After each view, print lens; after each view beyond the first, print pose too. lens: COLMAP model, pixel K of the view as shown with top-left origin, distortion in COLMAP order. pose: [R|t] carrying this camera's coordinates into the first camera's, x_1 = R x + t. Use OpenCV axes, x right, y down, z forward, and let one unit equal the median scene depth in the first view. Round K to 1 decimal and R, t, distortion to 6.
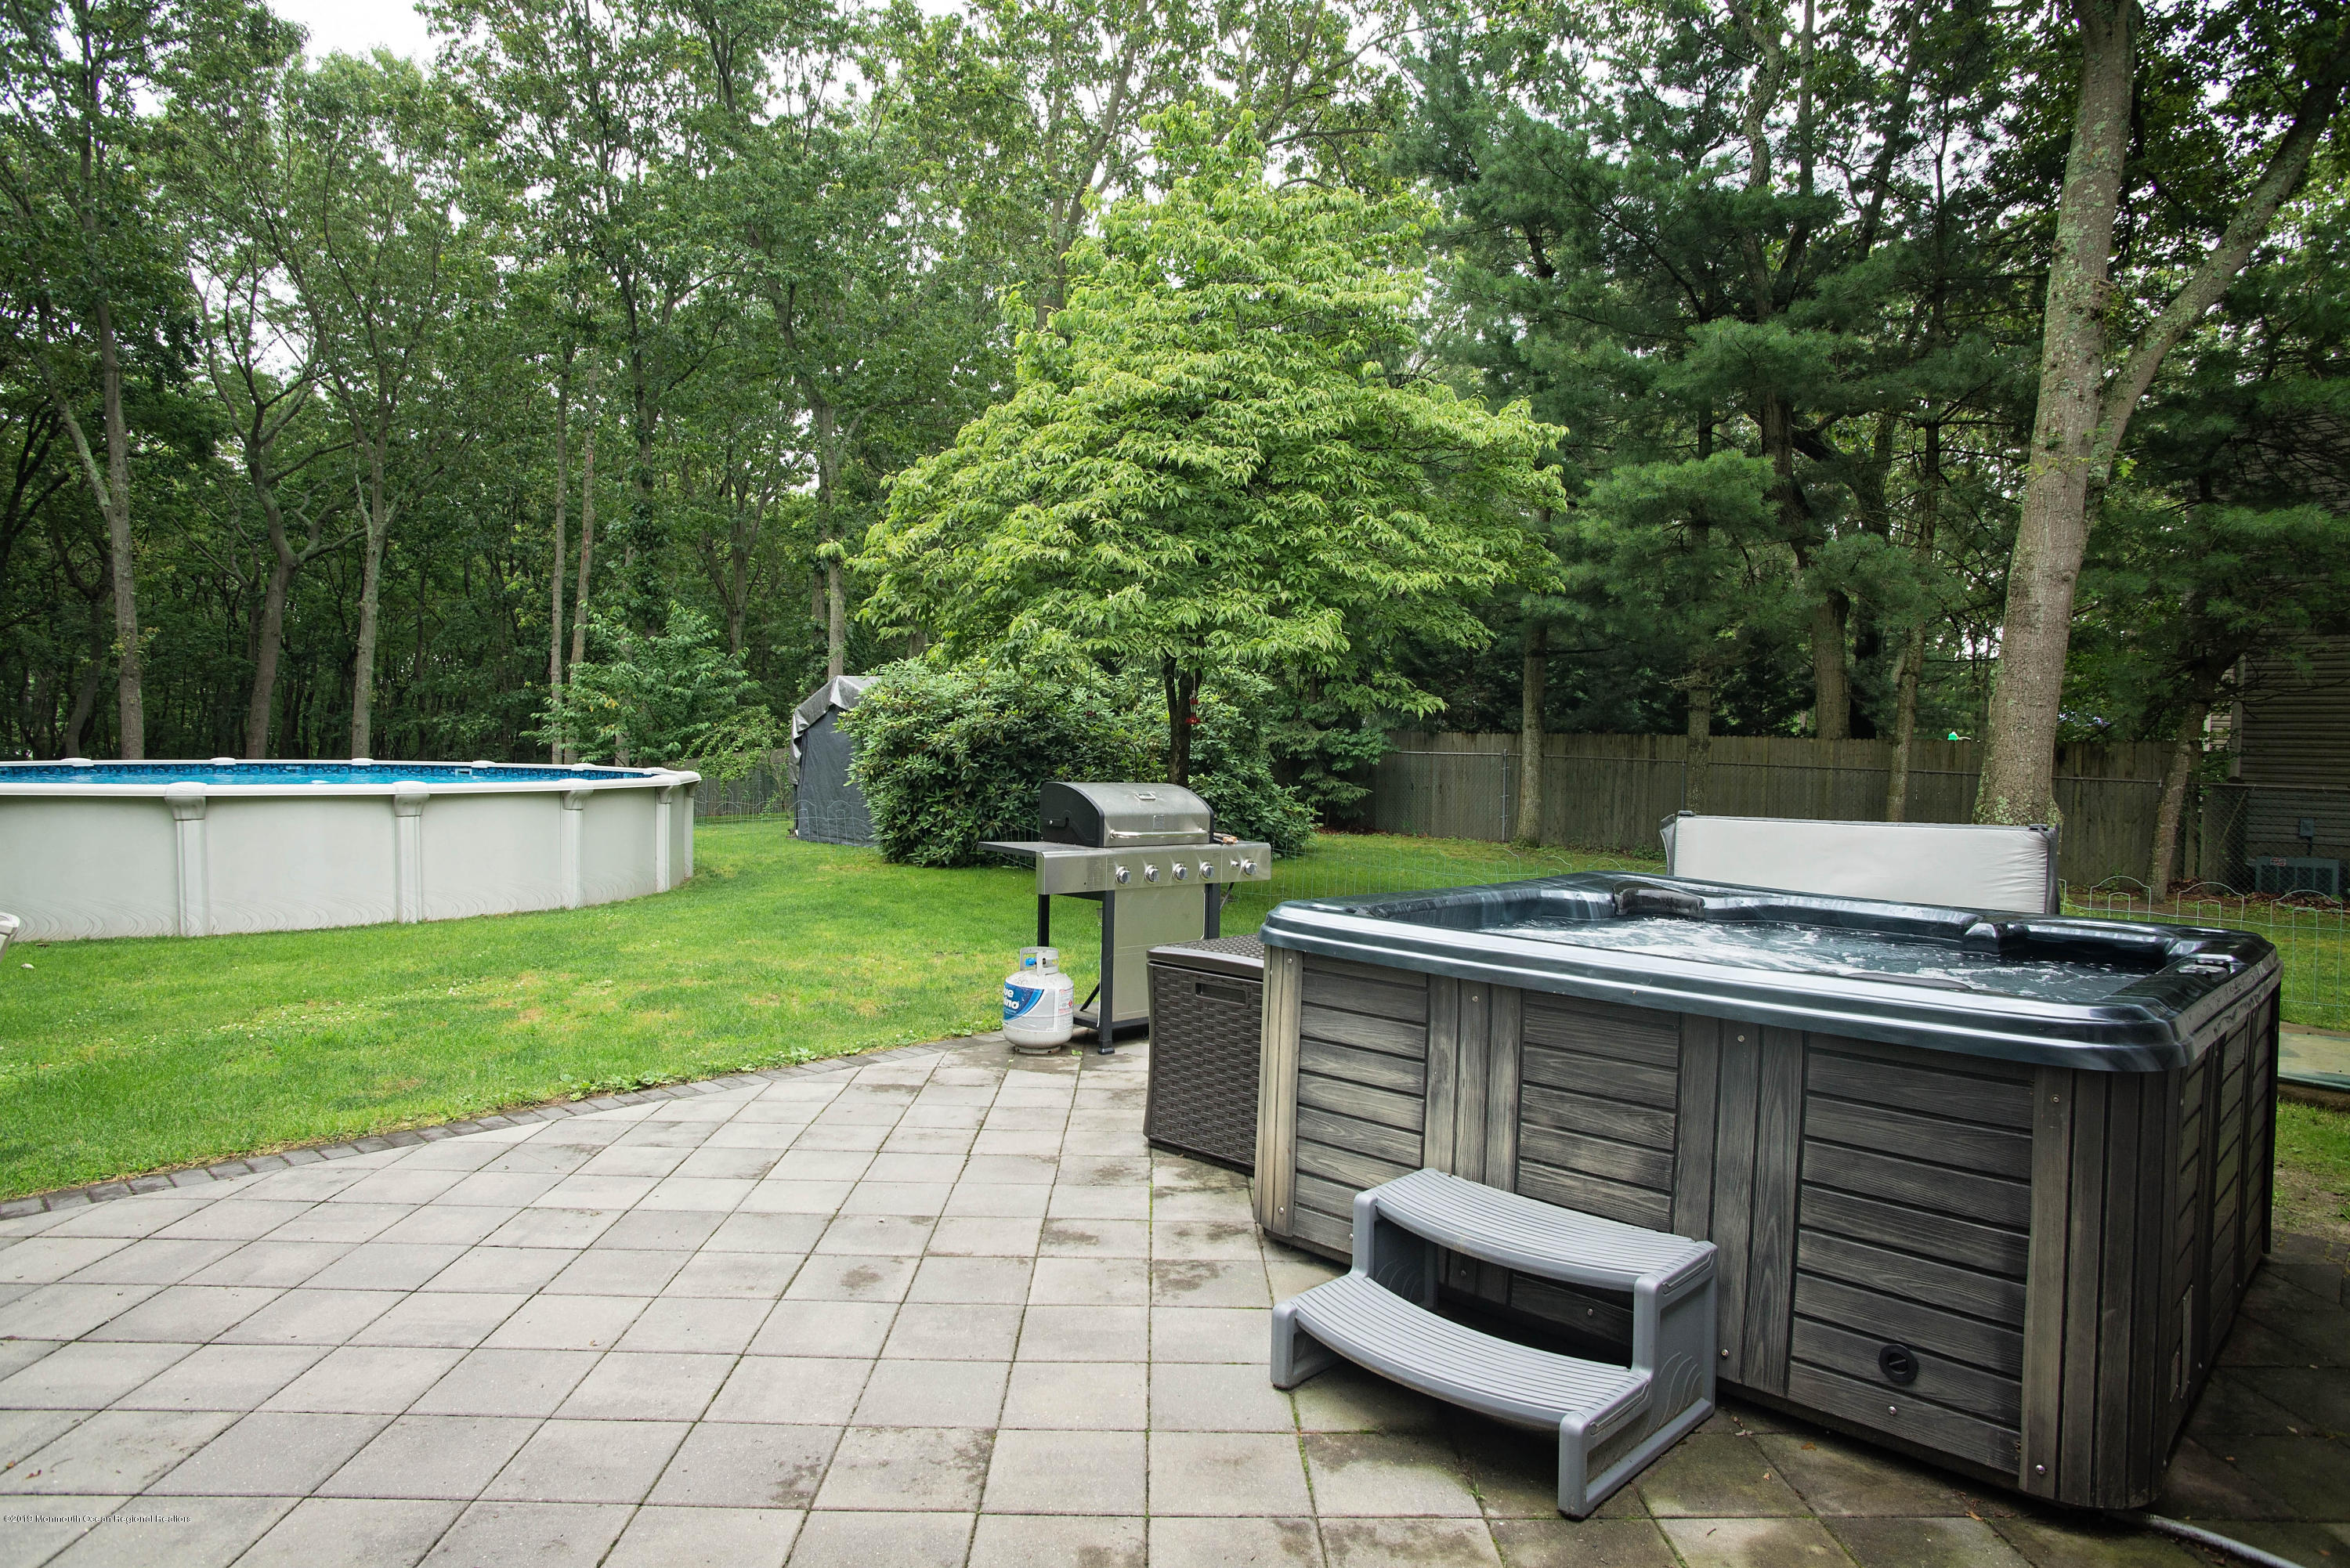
lens RADIAL K [[1362.6, 0, 1162.7], [0, 1362.6, 744.0], [0, 0, 1]] dist [-0.004300, 0.001116]
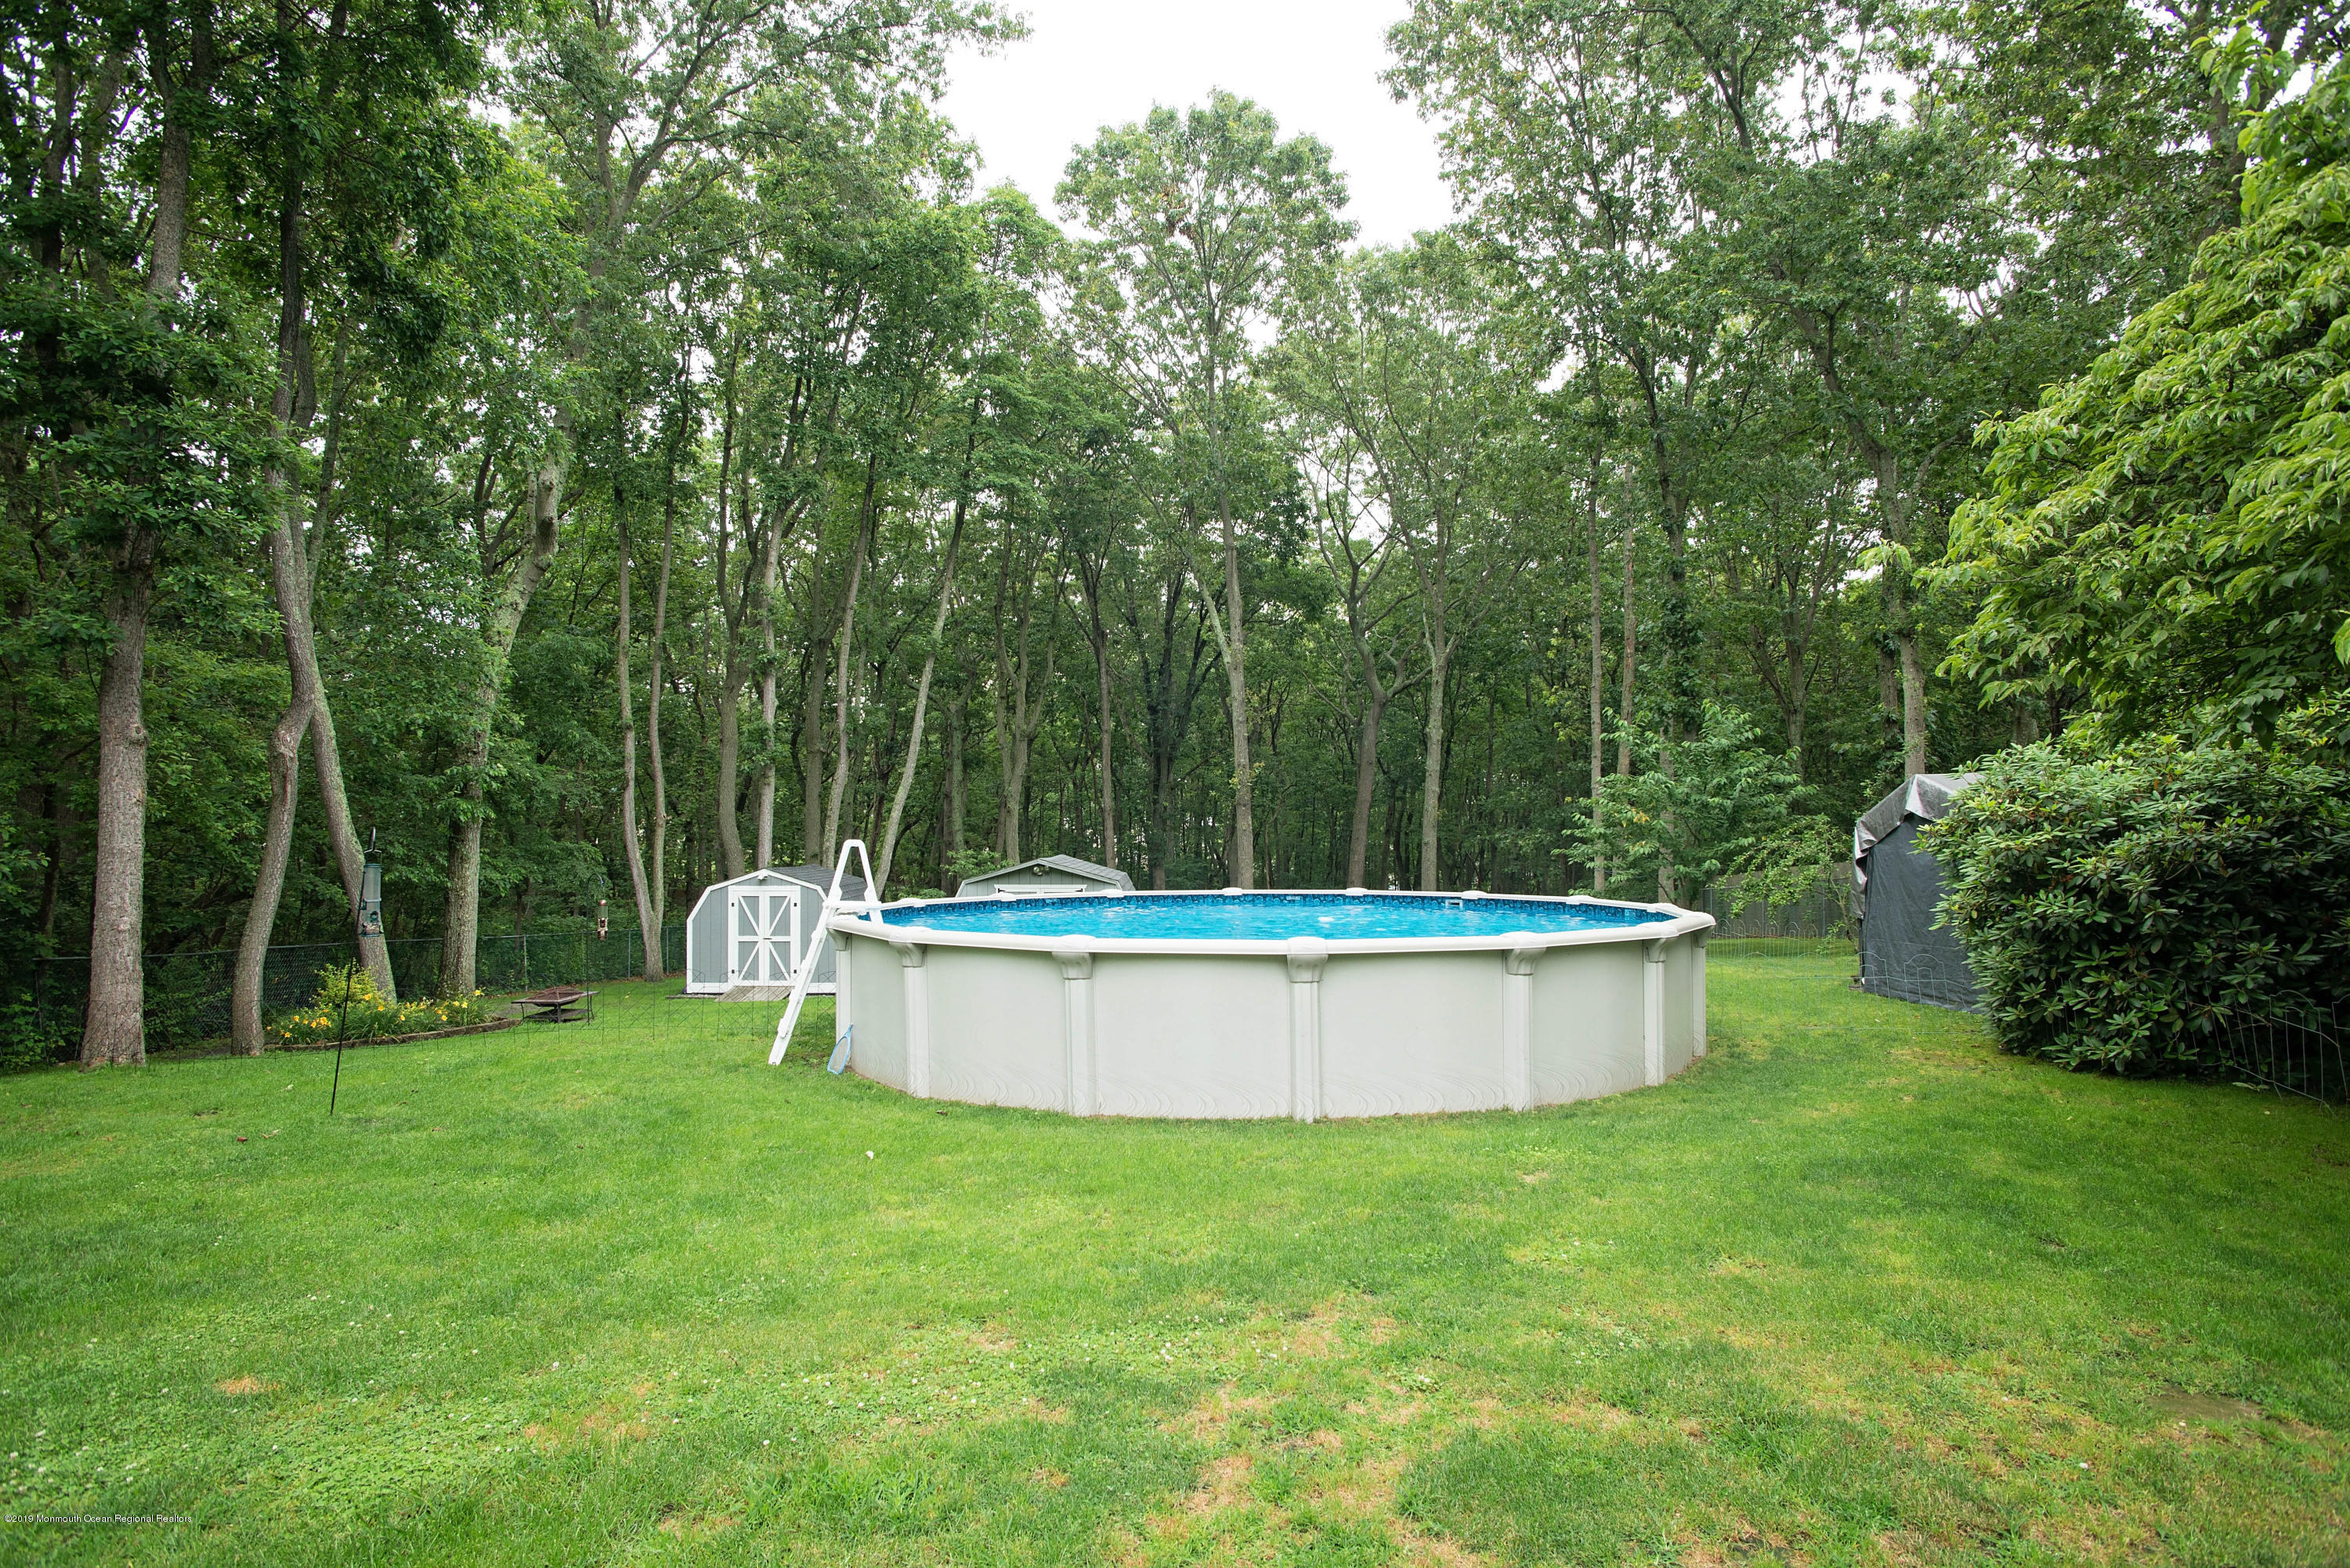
lens RADIAL K [[1261.2, 0, 1175.0], [0, 1261.2, 784.0], [0, 0, 1]] dist [-0.060519, 0.032060]
pose [[0.712631, -0.045594, -0.700056, -0.051580], [0.009518, 0.998422, -0.055338, -0.011048], [0.701474, 0.032773, 0.711941, 0.228546]]
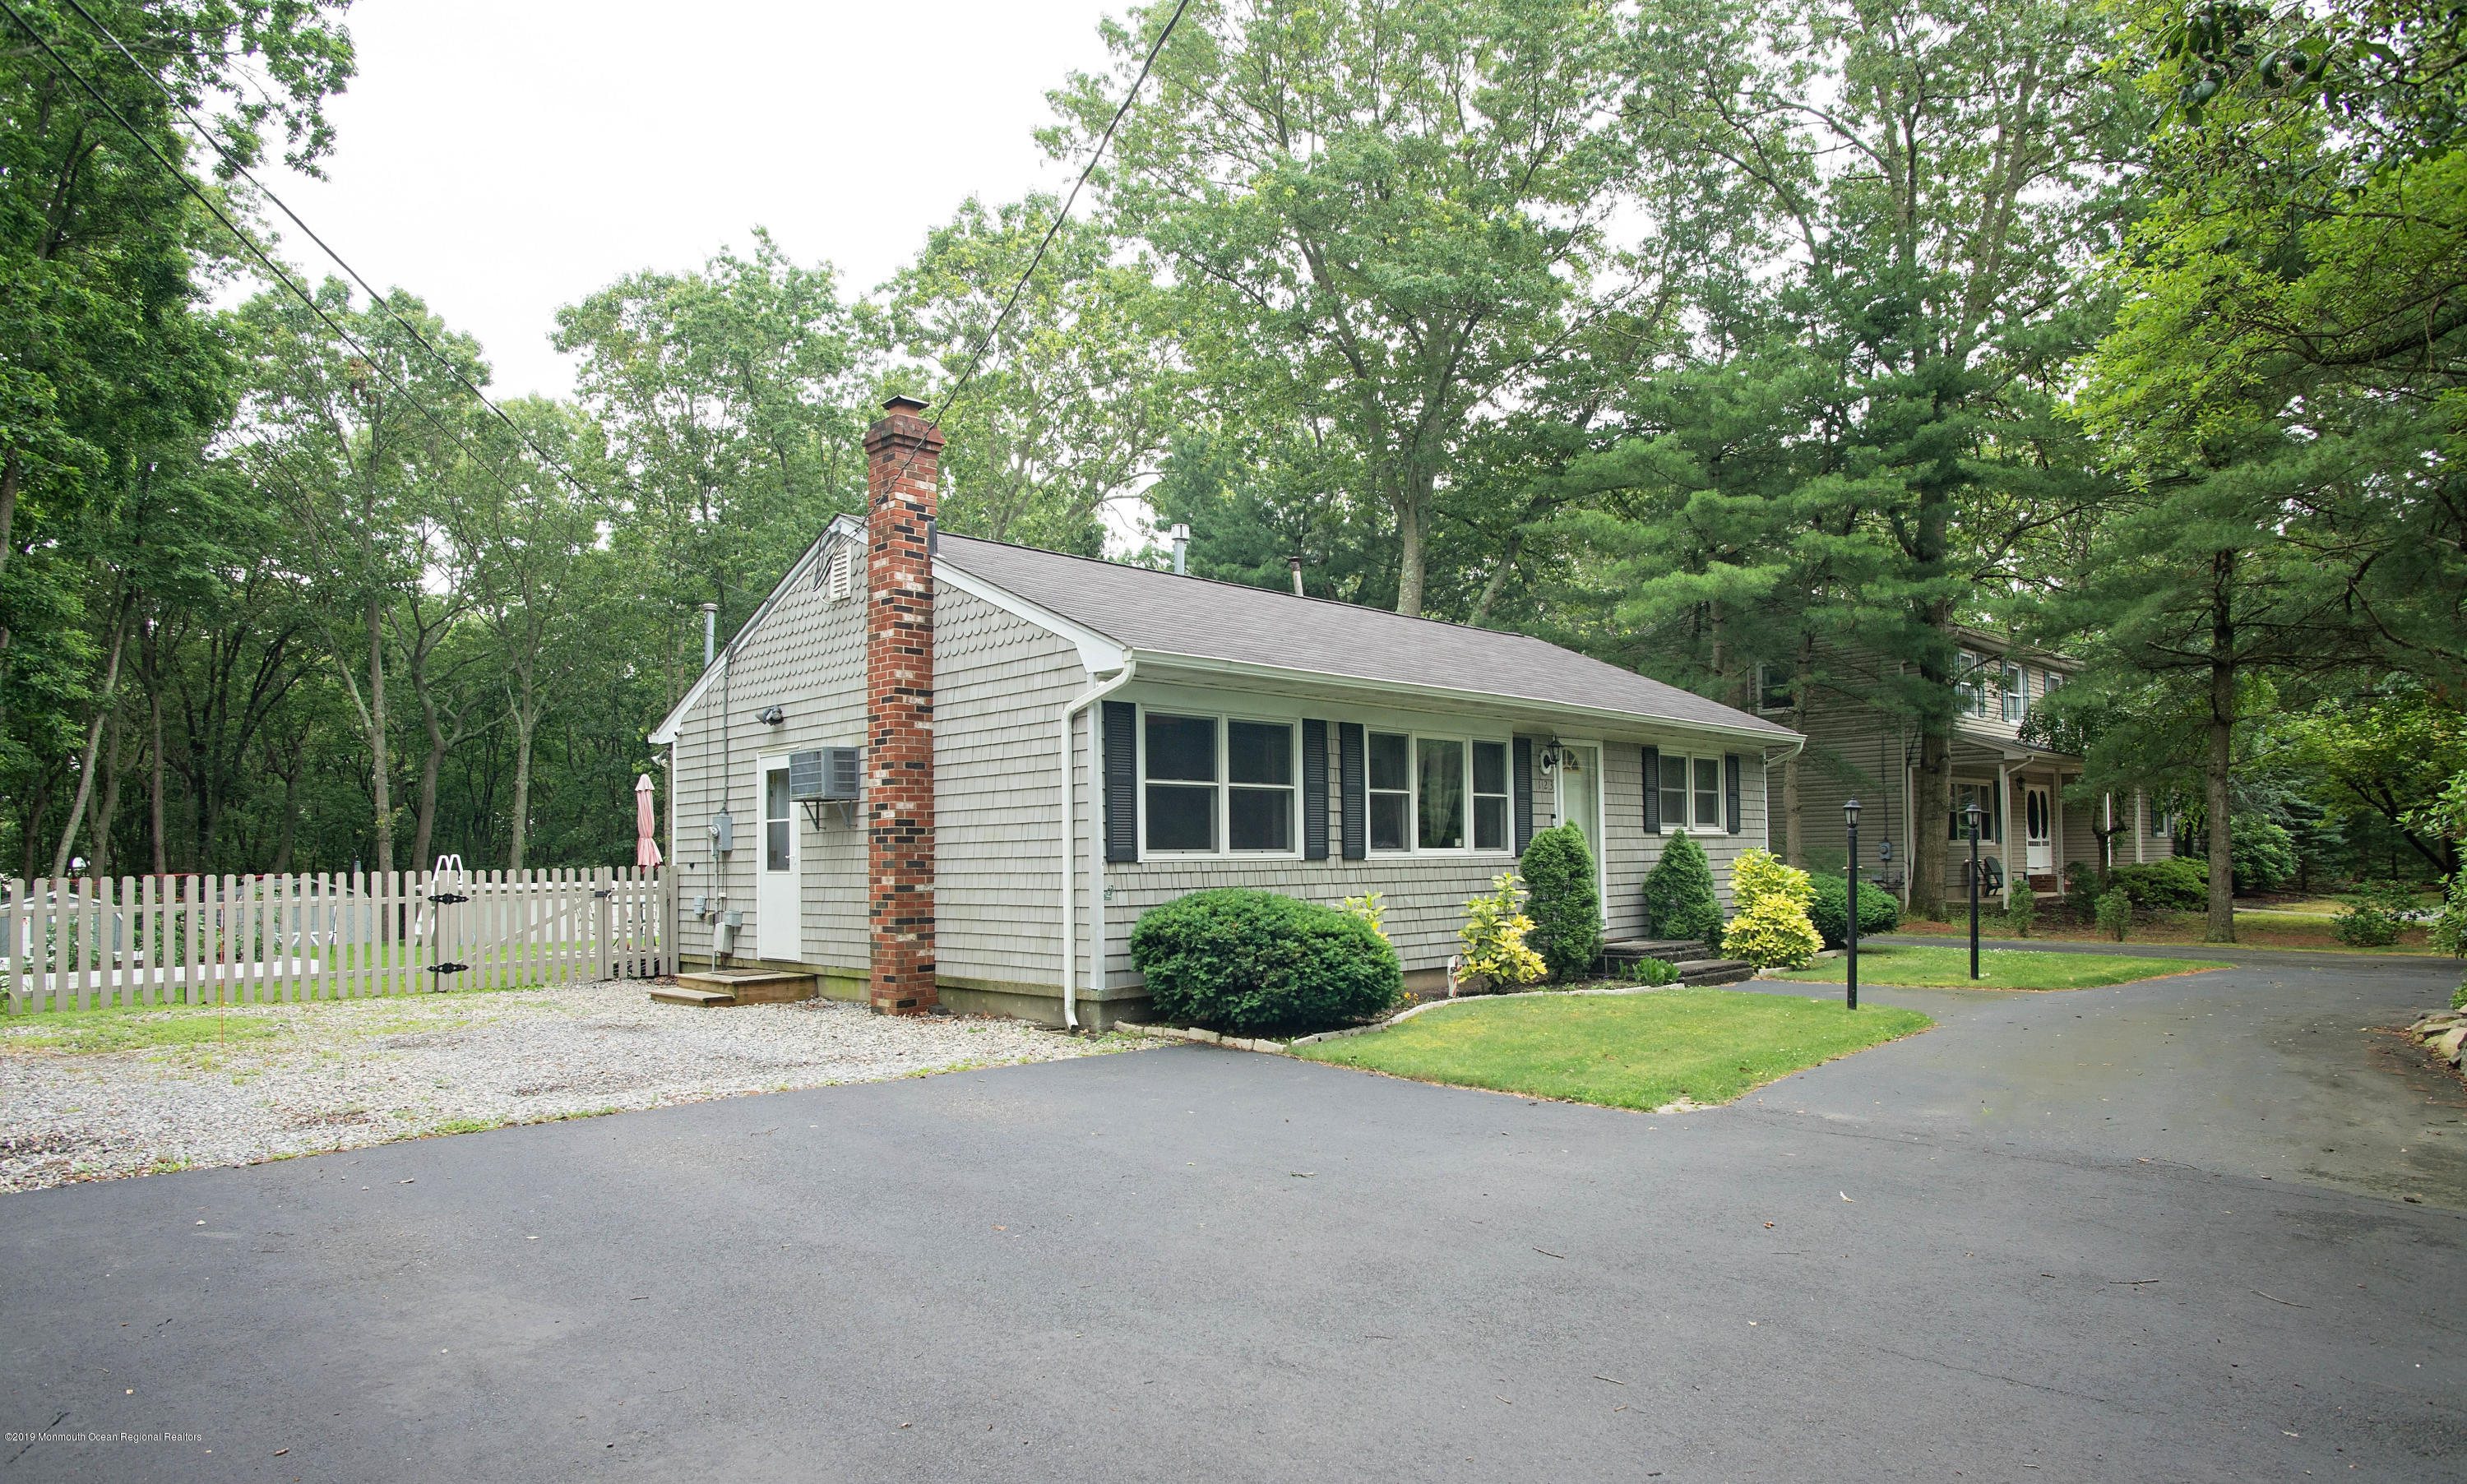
lens RADIAL K [[1475.3, 0, 1233.5], [0, 1475.3, 742.0], [0, 0, 1]] dist [-0.002572, -0.000141]
pose [[0.999333, -0.034617, 0.011631, 0.183911], [0.035486, 0.995711, -0.085443, 0.014561], [-0.008623, 0.085798, 0.996275, -0.762498]]
